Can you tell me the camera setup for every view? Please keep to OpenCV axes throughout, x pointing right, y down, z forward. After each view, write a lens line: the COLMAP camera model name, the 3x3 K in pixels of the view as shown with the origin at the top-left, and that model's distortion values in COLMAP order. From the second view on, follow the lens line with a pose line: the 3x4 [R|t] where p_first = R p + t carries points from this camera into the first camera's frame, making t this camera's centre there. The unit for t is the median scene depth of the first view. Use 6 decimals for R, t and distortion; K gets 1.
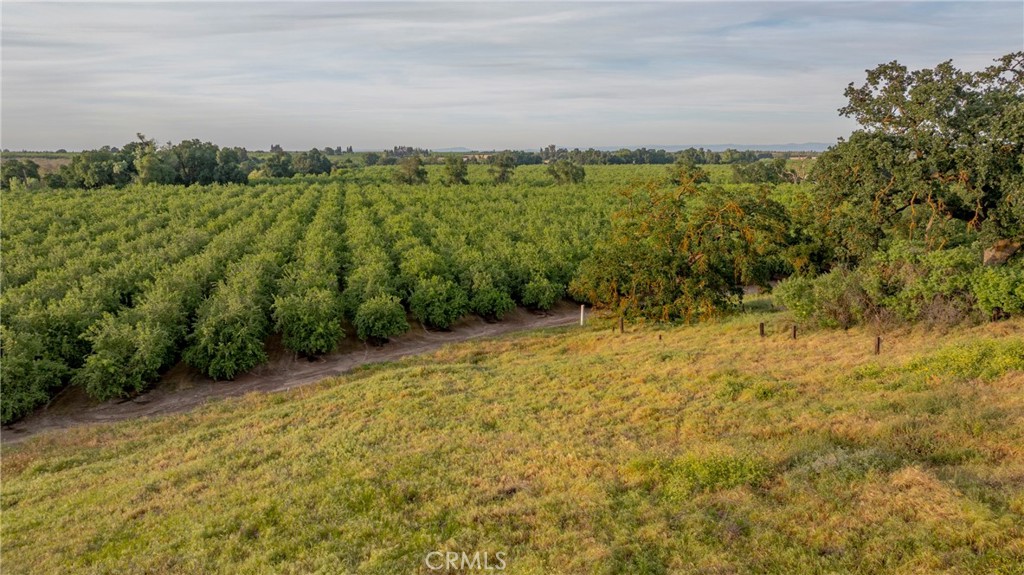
lens RADIAL K [[719.5, 0, 517.0], [0, 719.5, 283.6], [0, 0, 1]] dist [-0.036160, 0.031368]
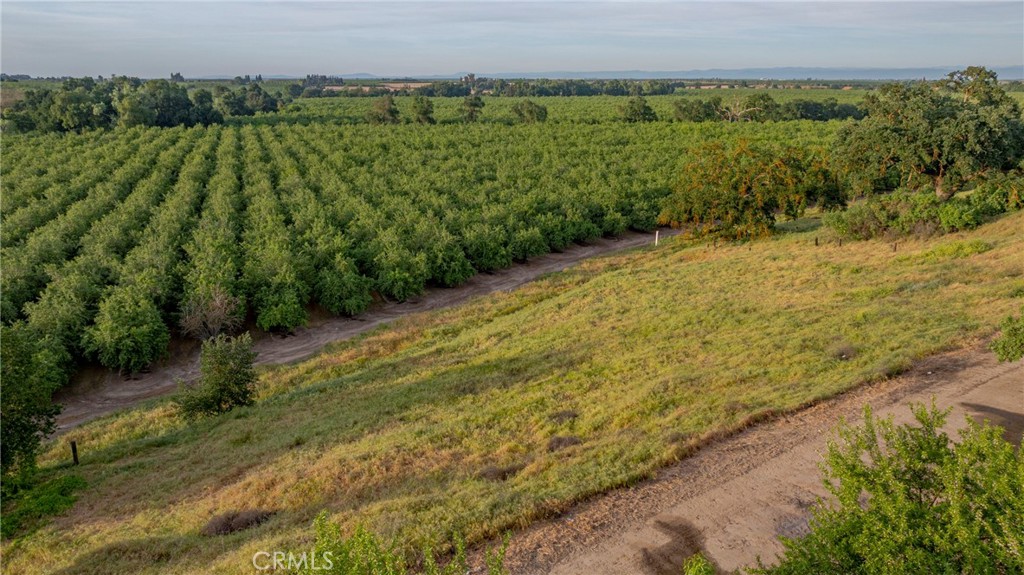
lens RADIAL K [[719.5, 0, 517.0], [0, 719.5, 283.6], [0, 0, 1]] dist [-0.036160, 0.031368]
pose [[0.992143, -0.033026, 0.120671, -0.394187], [0.021100, 0.994884, 0.098799, -0.013983], [-0.123317, -0.095476, 0.987764, -0.410512]]
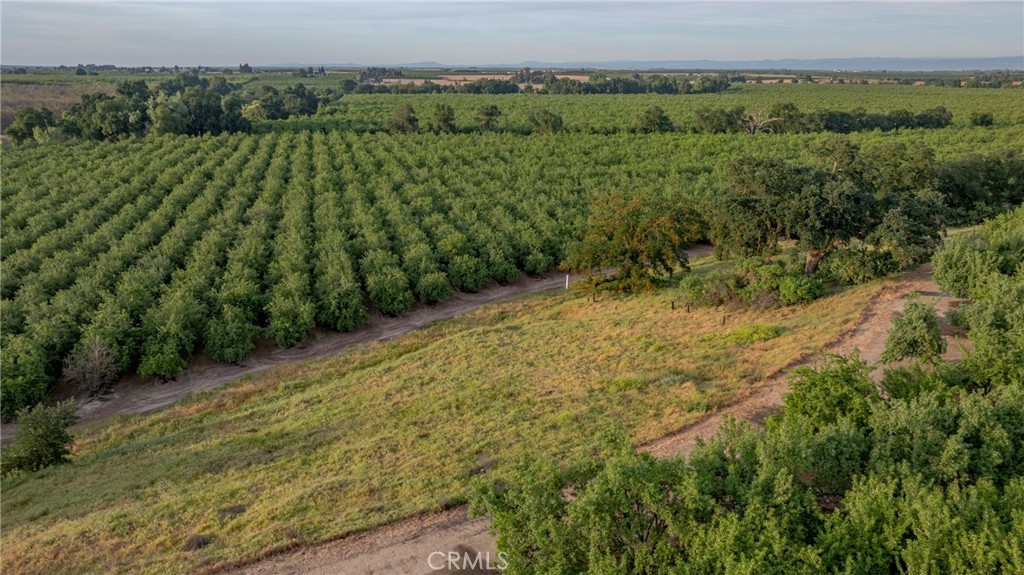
lens RADIAL K [[719.5, 0, 517.0], [0, 719.5, 283.6], [0, 0, 1]] dist [-0.036160, 0.031368]
pose [[0.999313, -0.006187, 0.036540, -0.073292], [0.002060, 0.993714, 0.111929, -0.130311], [-0.037003, -0.111777, 0.993044, -0.510019]]
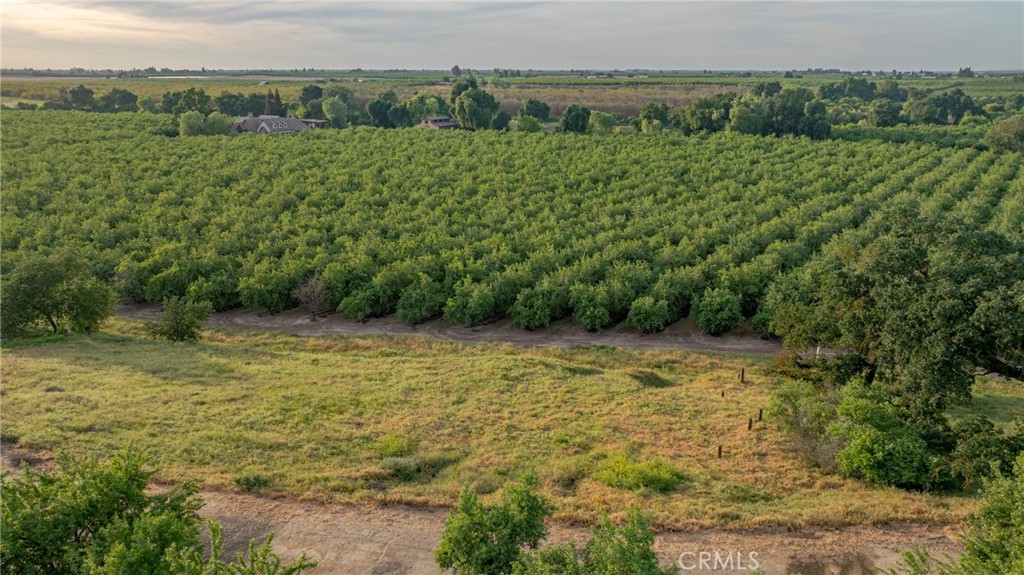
lens RADIAL K [[719.5, 0, 517.0], [0, 719.5, 283.6], [0, 0, 1]] dist [-0.036160, 0.031368]
pose [[0.640156, 0.218540, -0.736506, 0.633420], [-0.137500, 0.975799, 0.170031, -0.195193], [0.755840, -0.007577, 0.654713, -0.069564]]
